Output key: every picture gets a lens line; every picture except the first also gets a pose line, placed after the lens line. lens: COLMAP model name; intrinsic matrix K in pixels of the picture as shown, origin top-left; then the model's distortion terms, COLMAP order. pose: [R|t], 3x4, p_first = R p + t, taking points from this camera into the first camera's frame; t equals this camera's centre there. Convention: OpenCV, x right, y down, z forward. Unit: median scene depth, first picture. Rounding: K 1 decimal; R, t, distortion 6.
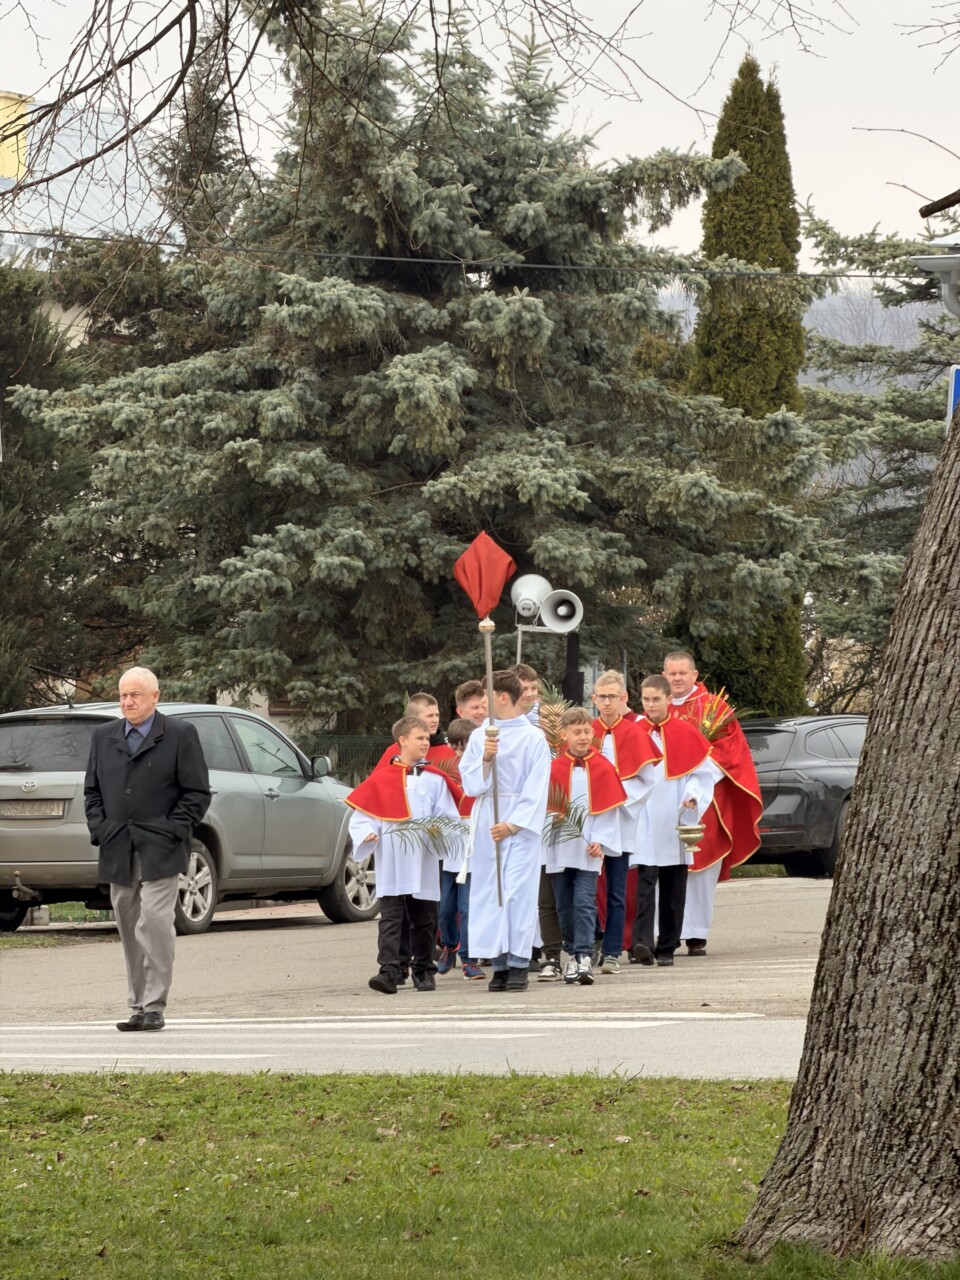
lens RADIAL K [[7143.6, 0, 477.2], [0, 7143.6, 663.6], [0, 0, 1]] dist [-6.120633, 4.042344]
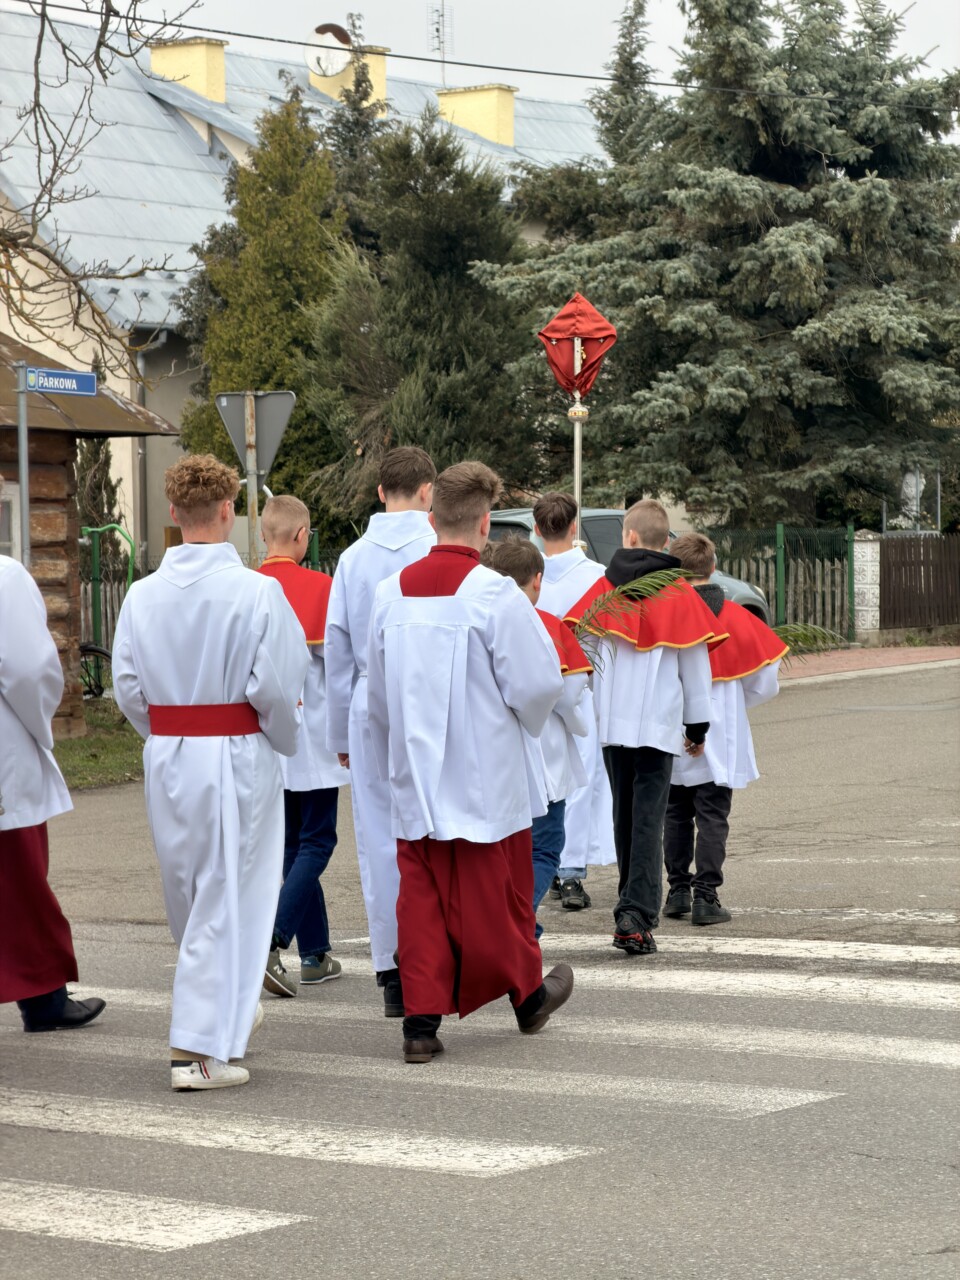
lens RADIAL K [[3750.9, 0, 531.7], [0, 3750.9, 641.4], [0, 0, 1]] dist [0.025263, 8.215111]
pose [[0.997167, -0.004457, -0.075083, -0.003935], [0.007710, 0.999042, 0.043087, 0.000832], [0.074819, -0.043544, 0.996246, 0.314815]]
